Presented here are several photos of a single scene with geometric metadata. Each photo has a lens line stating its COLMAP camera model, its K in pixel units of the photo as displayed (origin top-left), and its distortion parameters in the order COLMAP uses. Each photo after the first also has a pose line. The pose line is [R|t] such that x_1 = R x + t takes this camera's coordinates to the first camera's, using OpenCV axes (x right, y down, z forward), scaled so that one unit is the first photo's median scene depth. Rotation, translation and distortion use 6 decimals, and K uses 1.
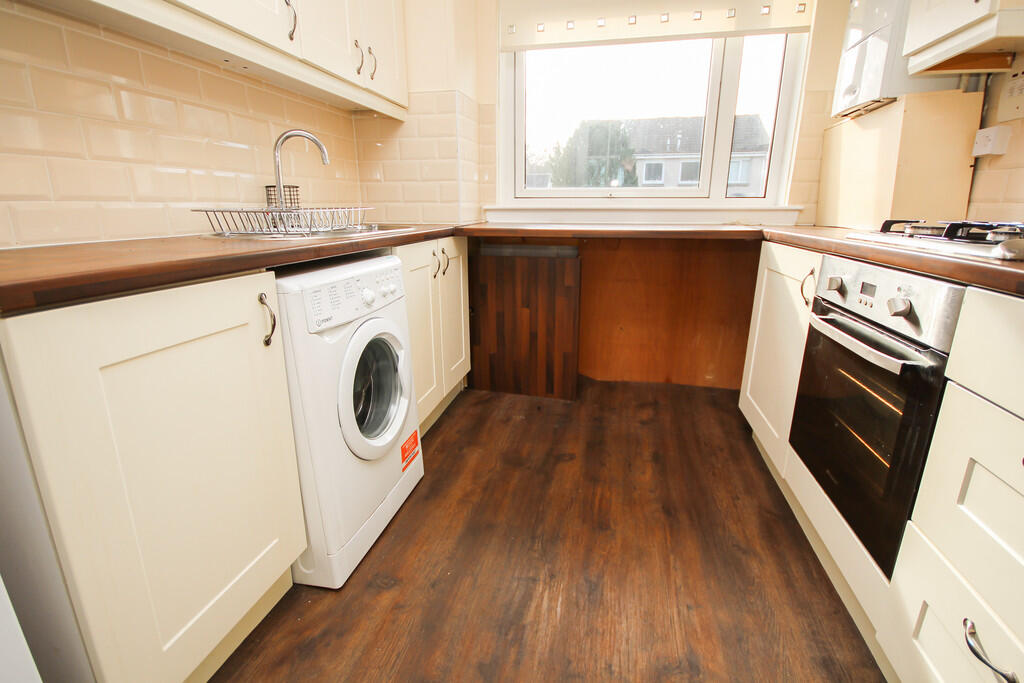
lens RADIAL K [[479.6, 0, 512.5], [0, 479.6, 341.7], [0, 0, 1]] dist [-0.002239, 0.000608]
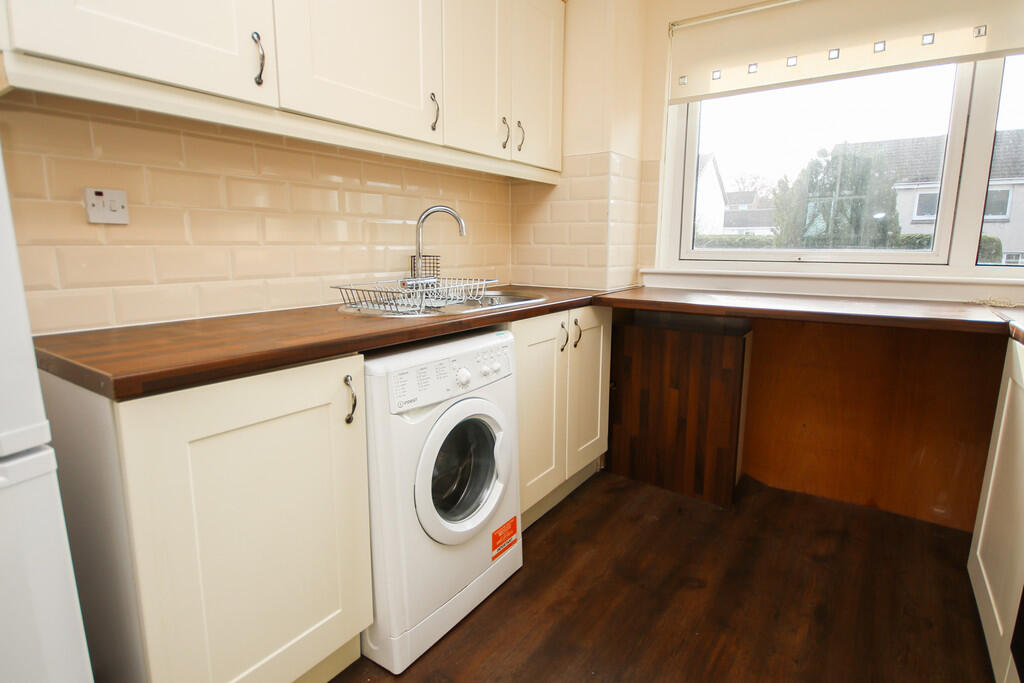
lens RADIAL K [[526.5, 0, 511.7], [0, 526.5, 341.0], [0, 0, 1]] dist [0.001121, -0.003205]
pose [[0.922042, 0.072579, -0.380226, 0.137424], [-0.107623, 0.991603, -0.071703, -0.069349], [0.371829, 0.107035, 0.922110, 0.018026]]
